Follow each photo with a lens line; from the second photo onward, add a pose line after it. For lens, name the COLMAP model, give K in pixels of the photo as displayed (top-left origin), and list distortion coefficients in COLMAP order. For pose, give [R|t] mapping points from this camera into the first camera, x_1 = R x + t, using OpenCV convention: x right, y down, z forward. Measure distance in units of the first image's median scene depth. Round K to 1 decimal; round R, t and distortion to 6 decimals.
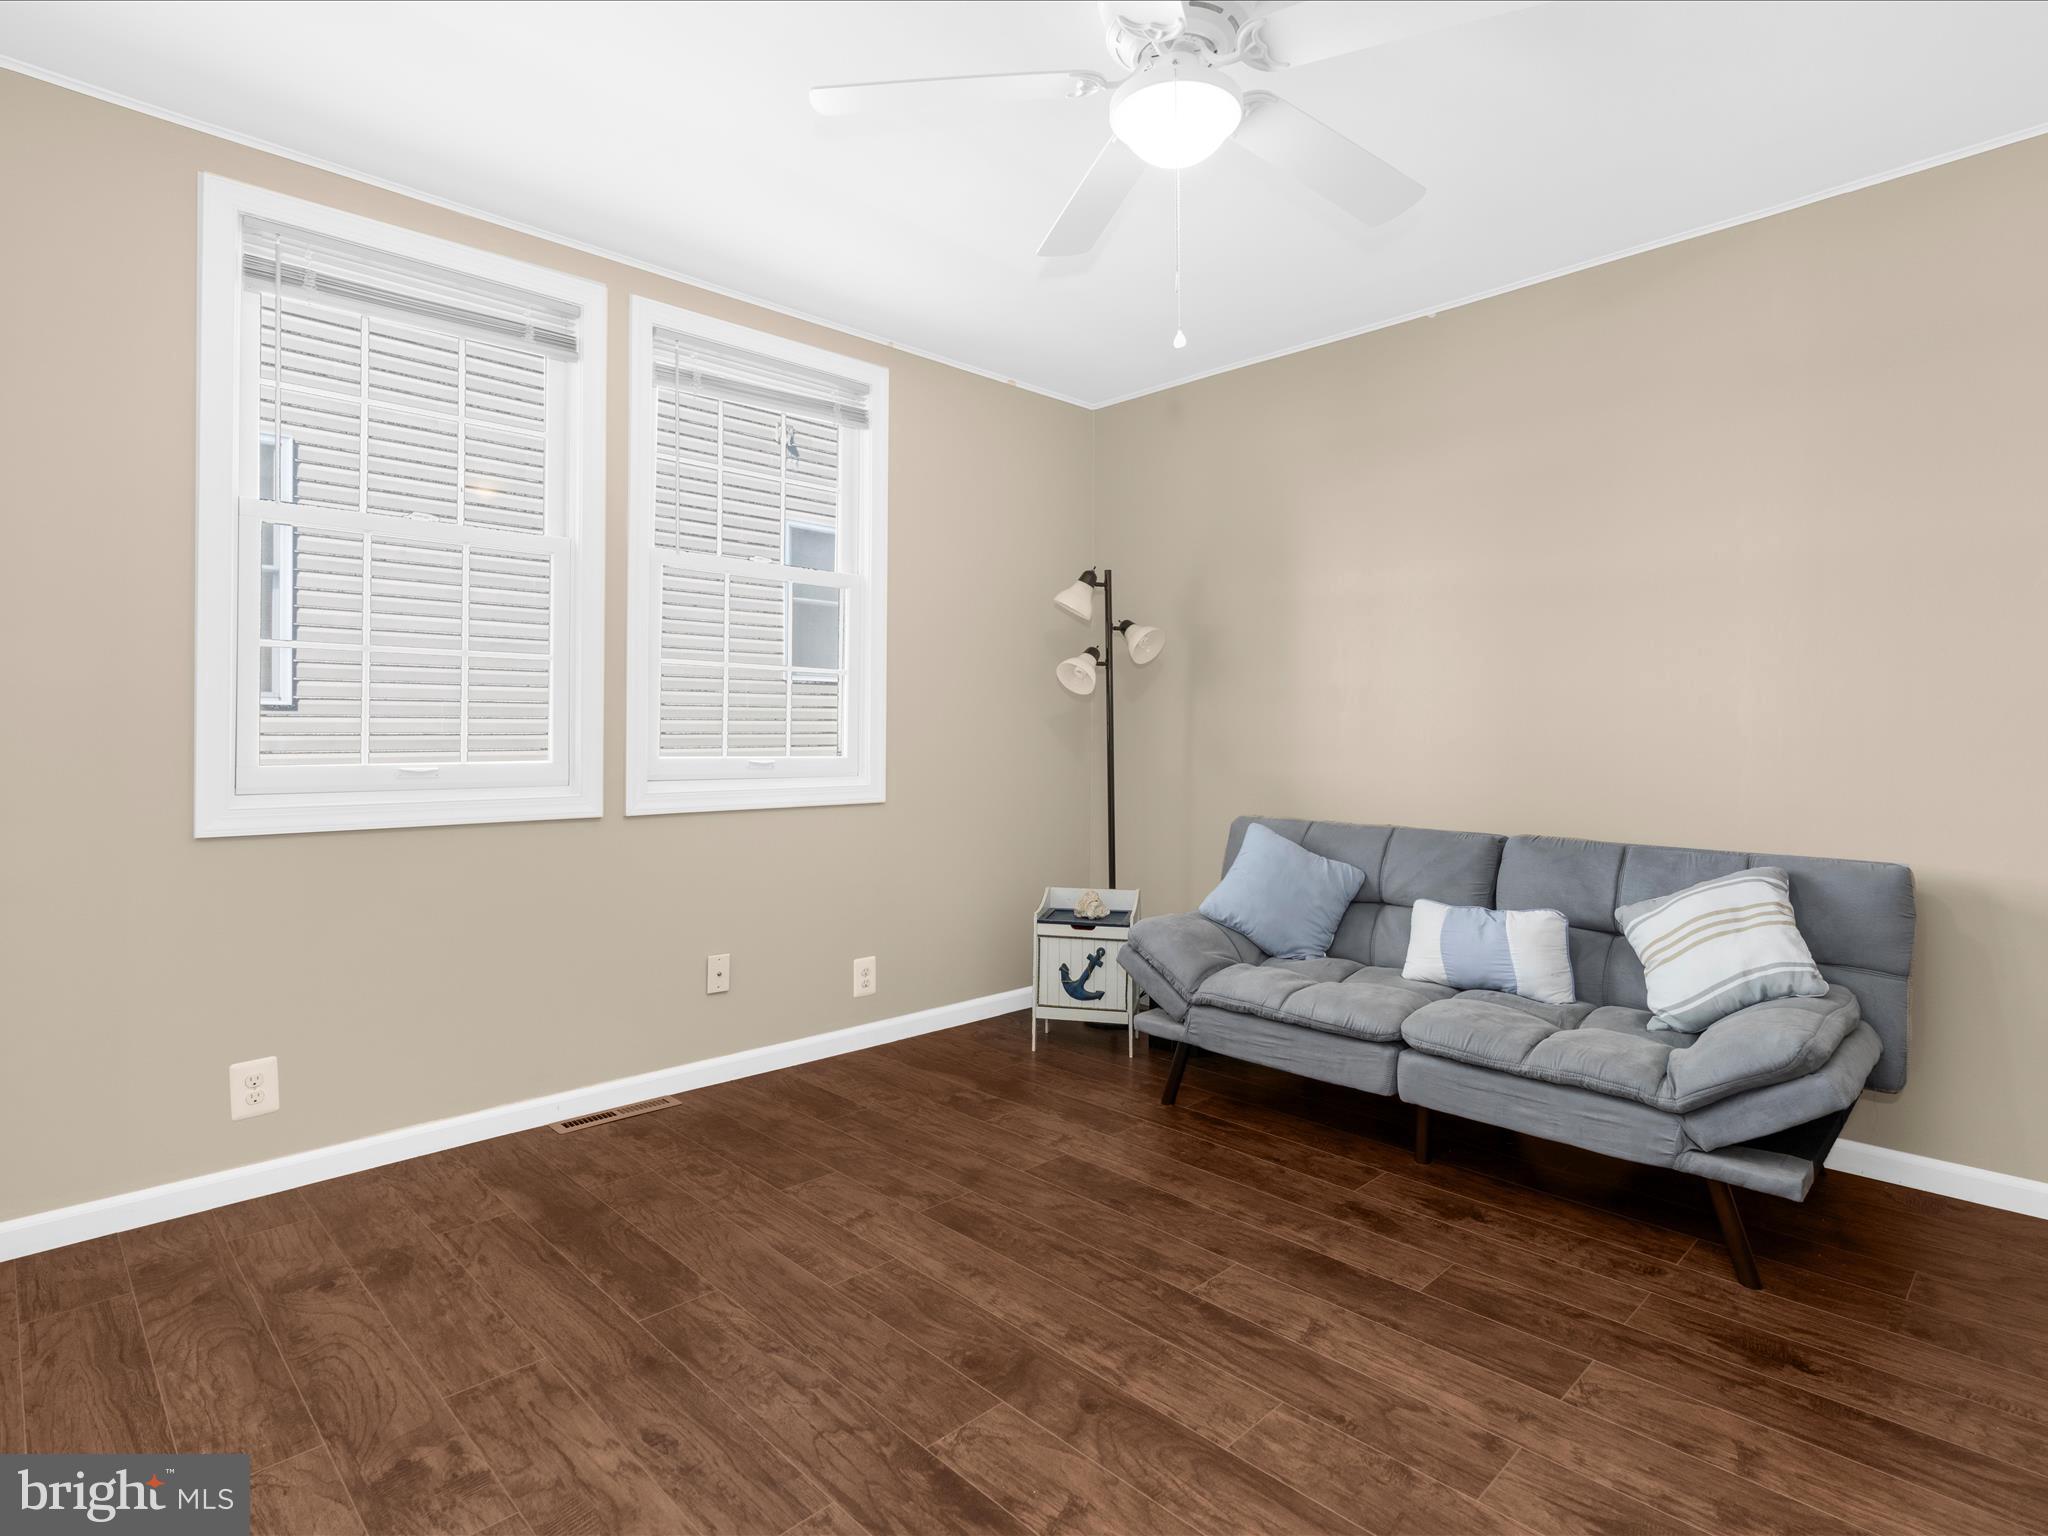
lens RADIAL K [[1056.1, 0, 1010.0], [0, 1056.1, 762.0], [0, 0, 1]] dist [-0.003436, 0.001848]
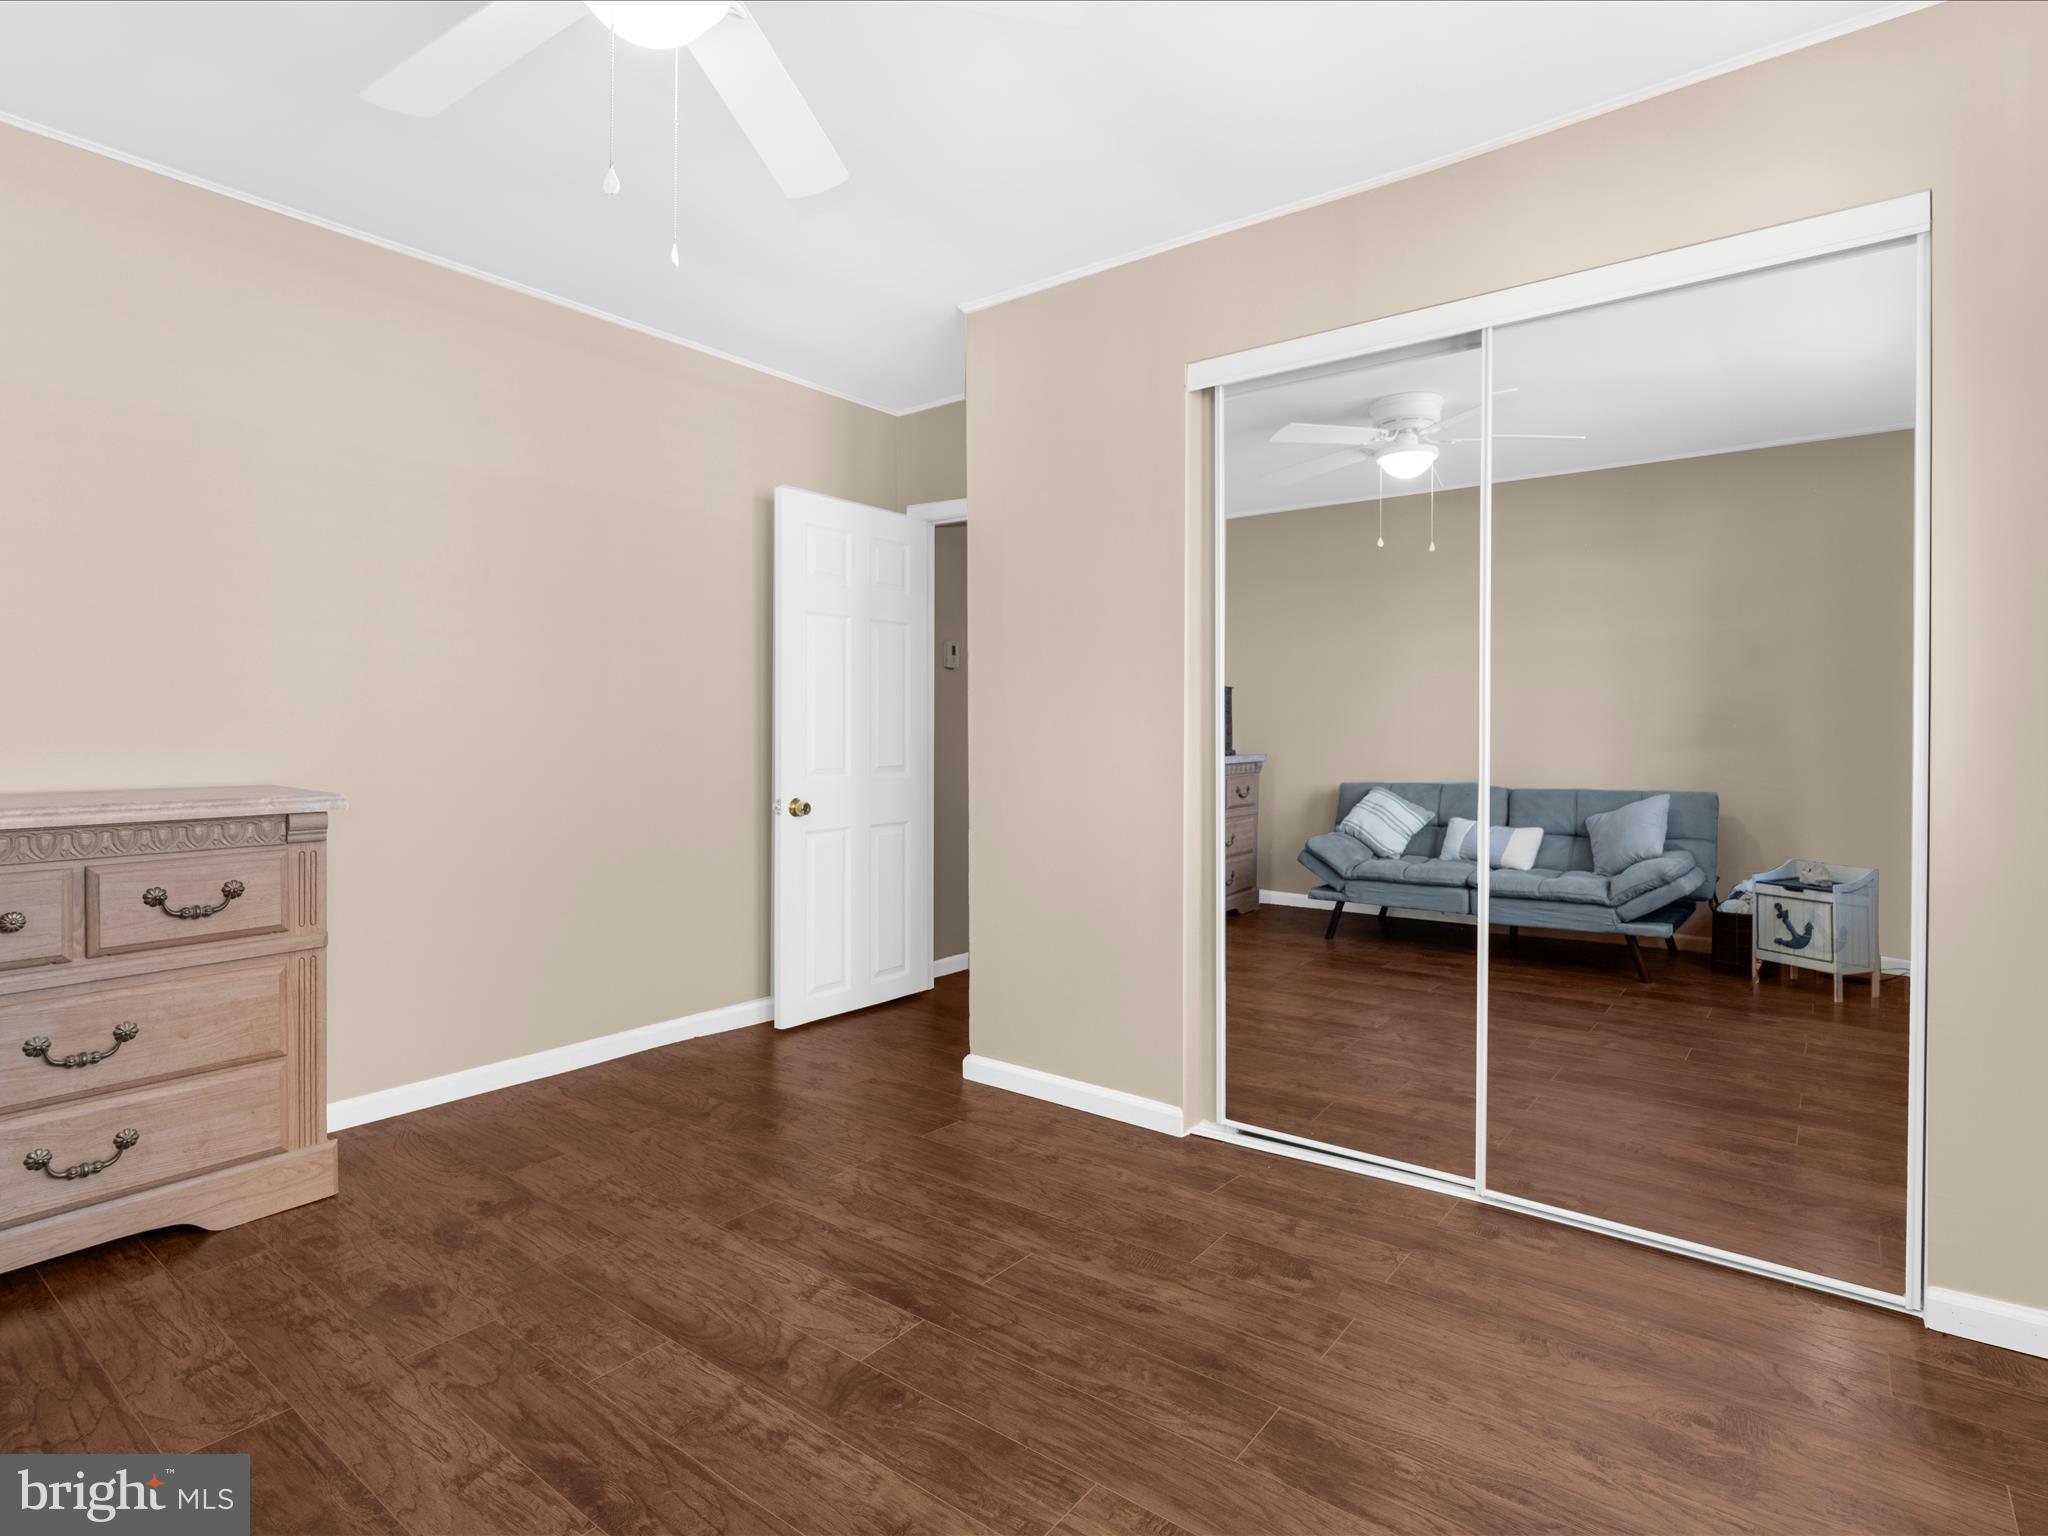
lens RADIAL K [[1056.1, 0, 1010.0], [0, 1056.1, 762.0], [0, 0, 1]] dist [-0.003436, 0.001848]
pose [[-0.990527, -0.000035, -0.137316, -0.009338], [-0.008298, 0.998188, 0.059599, -0.063767], [0.137065, 0.060174, -0.988733, 2.000210]]
